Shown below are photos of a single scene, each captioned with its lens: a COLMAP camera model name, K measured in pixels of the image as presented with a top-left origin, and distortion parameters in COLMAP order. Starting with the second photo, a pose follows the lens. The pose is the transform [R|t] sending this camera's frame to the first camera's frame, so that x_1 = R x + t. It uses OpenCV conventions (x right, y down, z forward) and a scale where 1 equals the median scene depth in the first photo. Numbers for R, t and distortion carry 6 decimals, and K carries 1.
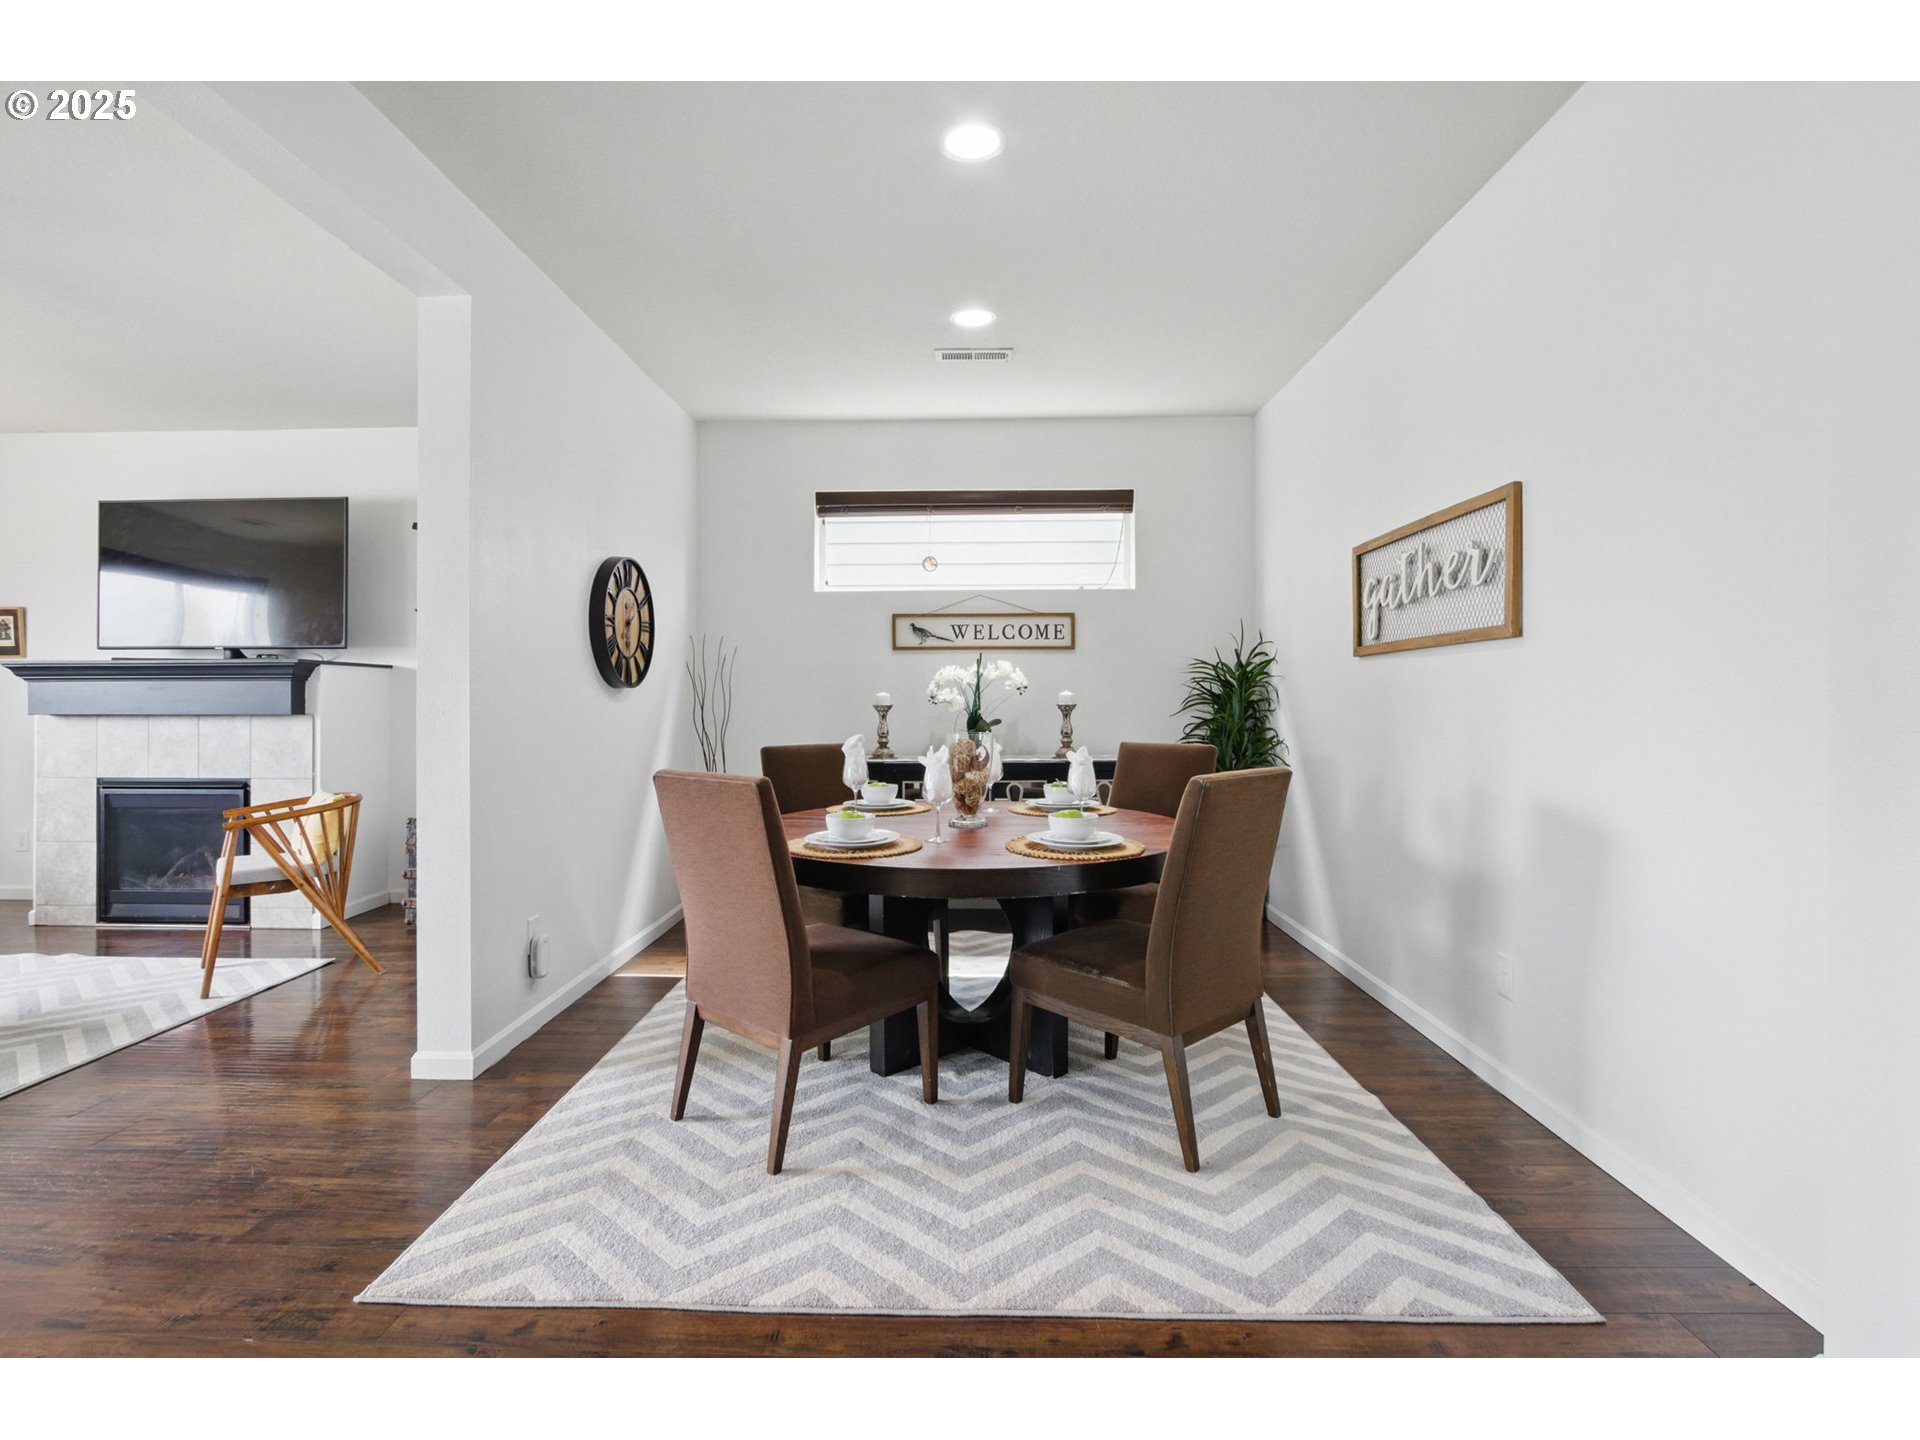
lens RADIAL K [[917.5, 0, 954.2], [0, 917.5, 706.9], [0, 0, 1]] dist [-0.013861, 0.001021]
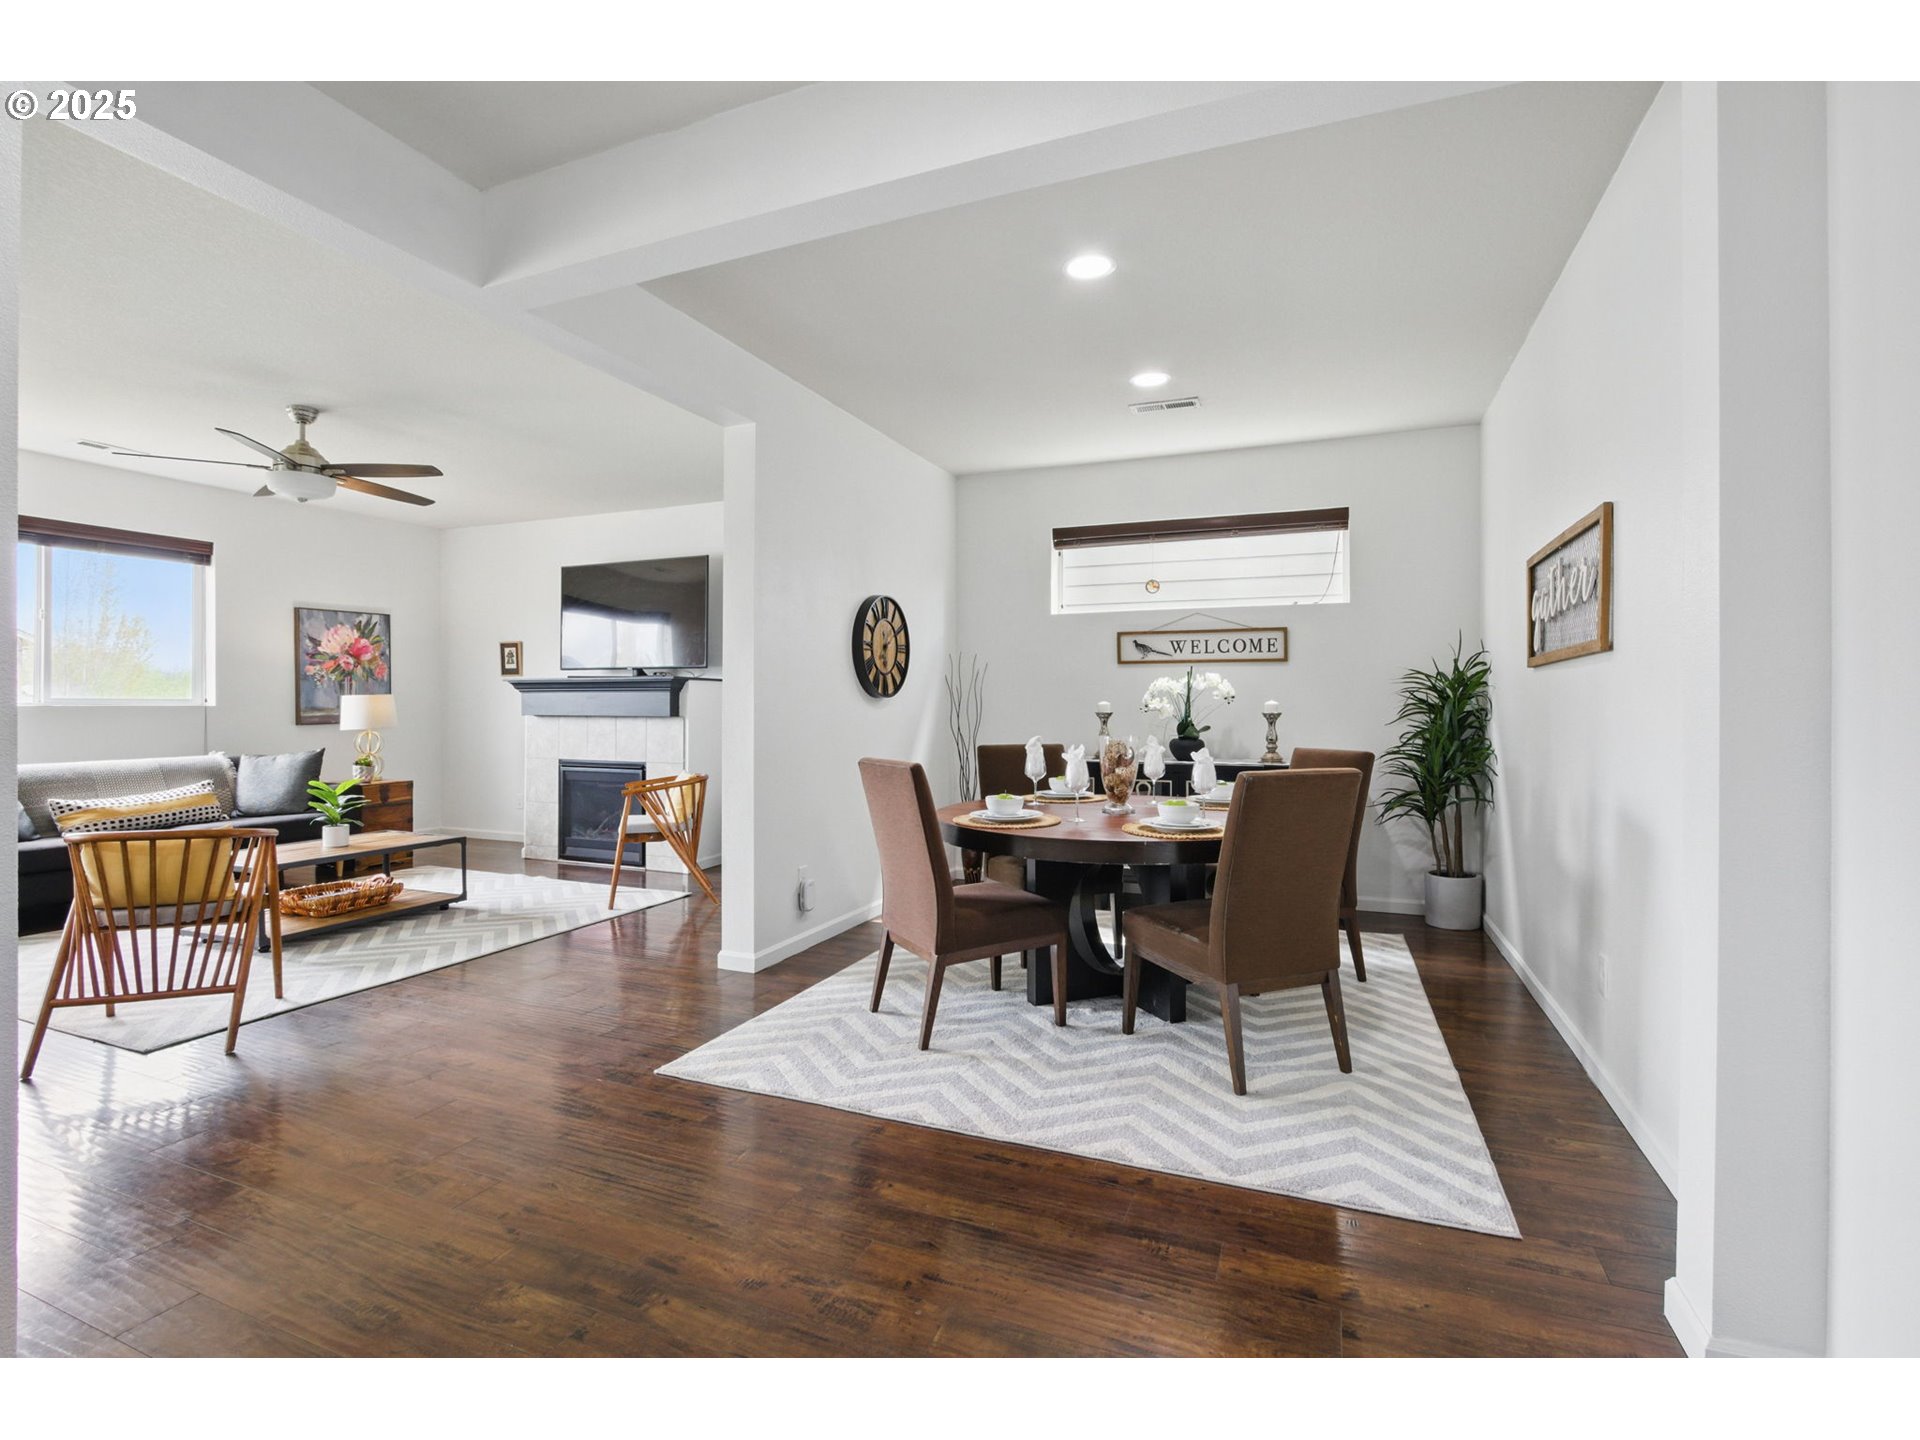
lens RADIAL K [[899.3, 0, 960.0], [0, 899.3, 720.0], [0, 0, 1]] dist [-0.018659, 0.000284]
pose [[0.937551, 0.009569, -0.347715, 0.183848], [-0.007464, 0.999945, 0.007394, 0.000439], [0.347767, -0.004337, 0.937571, -0.143502]]
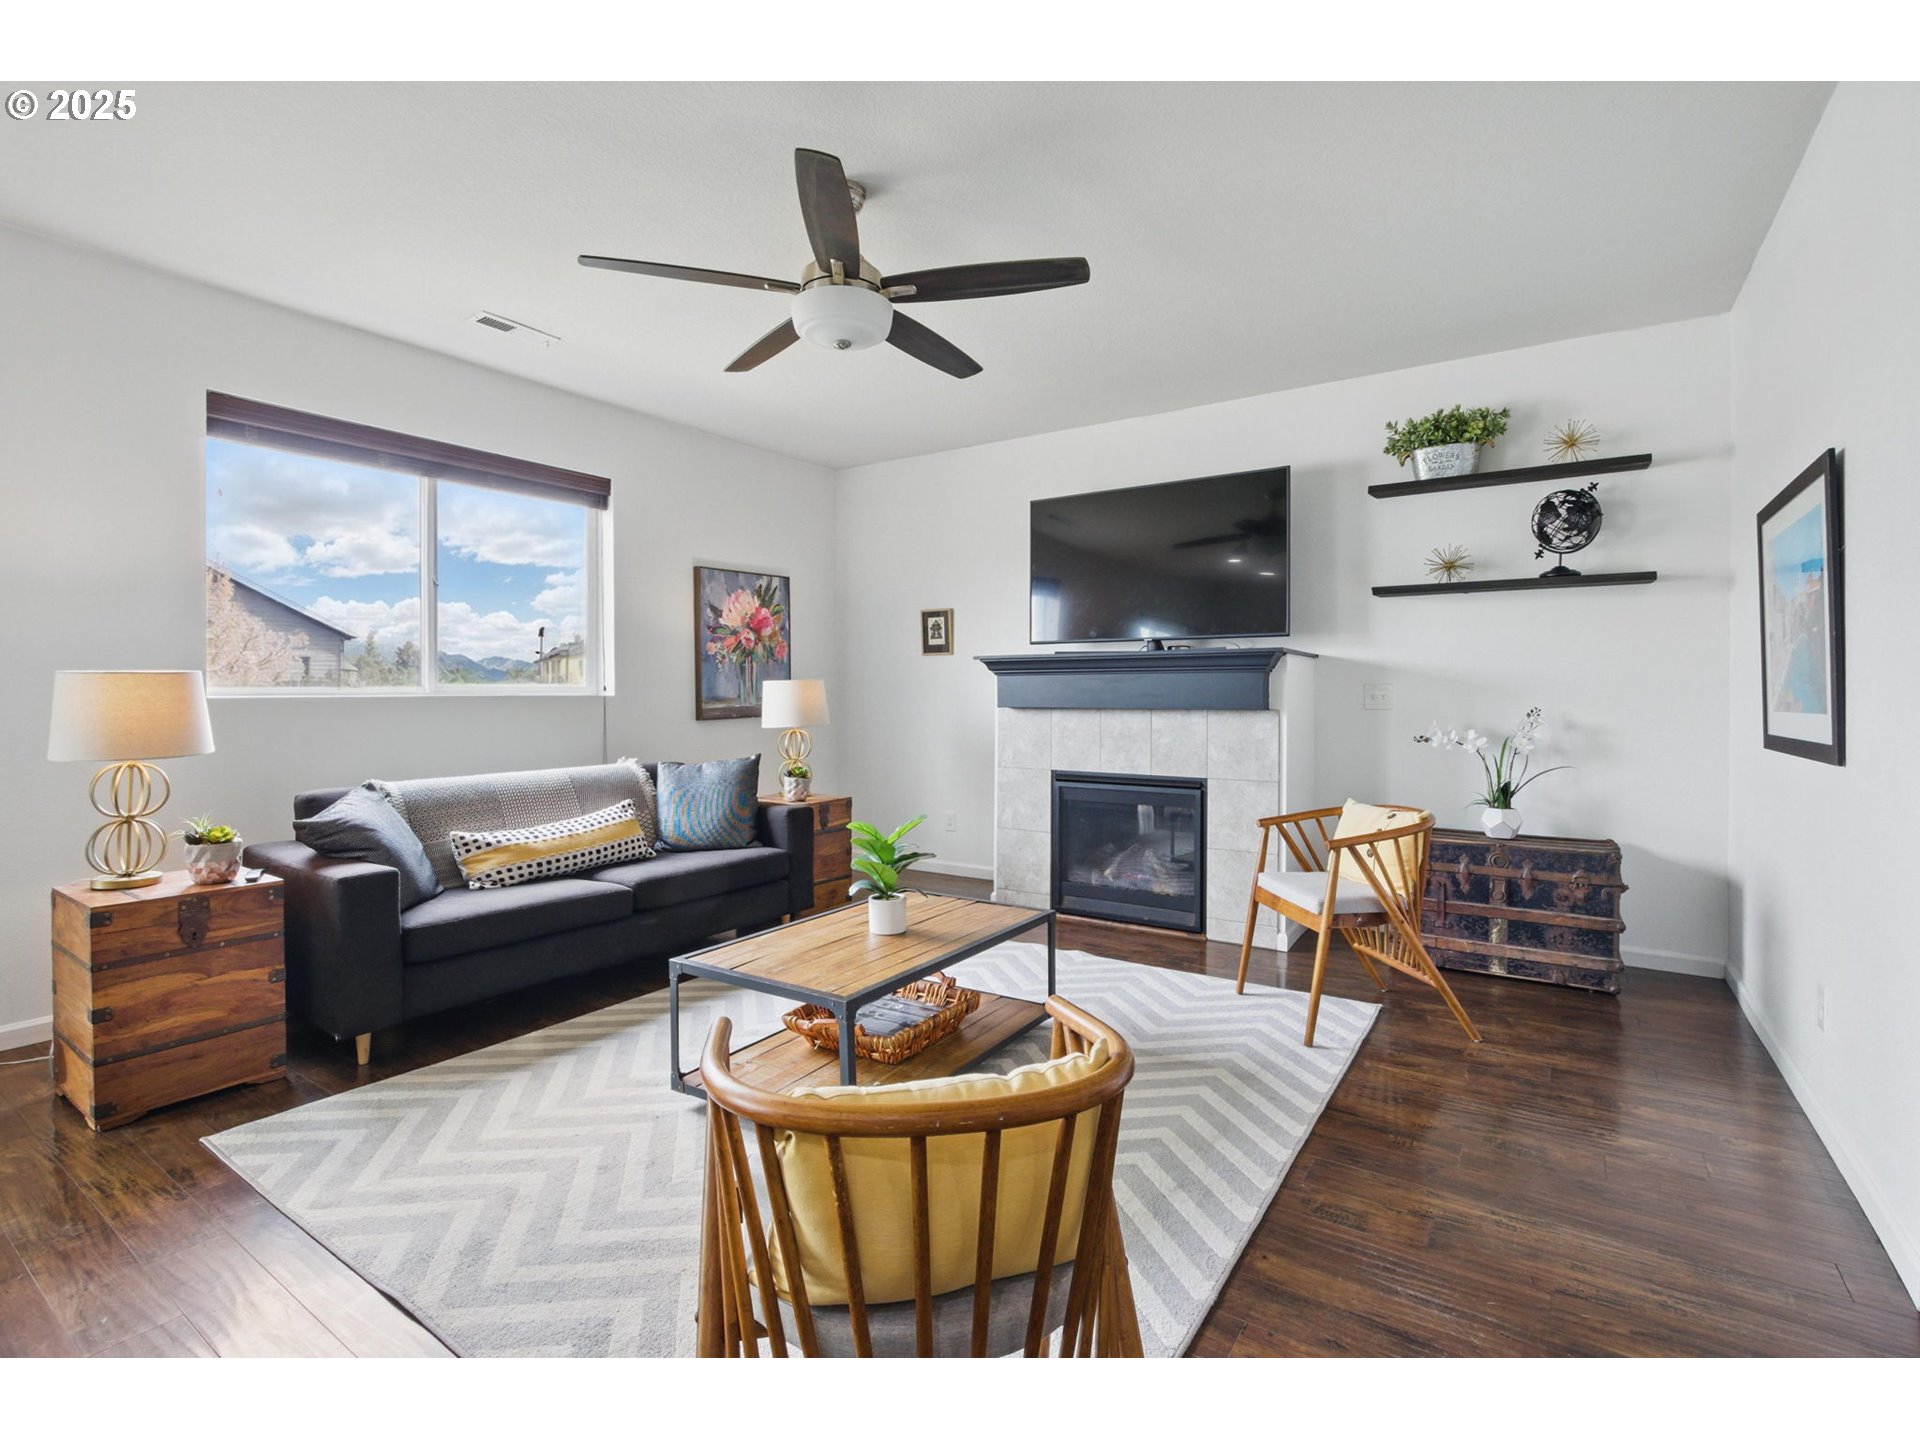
lens RADIAL K [[899.3, 0, 960.0], [0, 899.3, 720.0], [0, 0, 1]] dist [-0.018659, 0.000284]
pose [[0.844012, 0.016832, -0.536060, -0.588627], [-0.005284, 0.999720, 0.023071, -0.000694], [0.536299, -0.016640, 0.843864, 0.114600]]
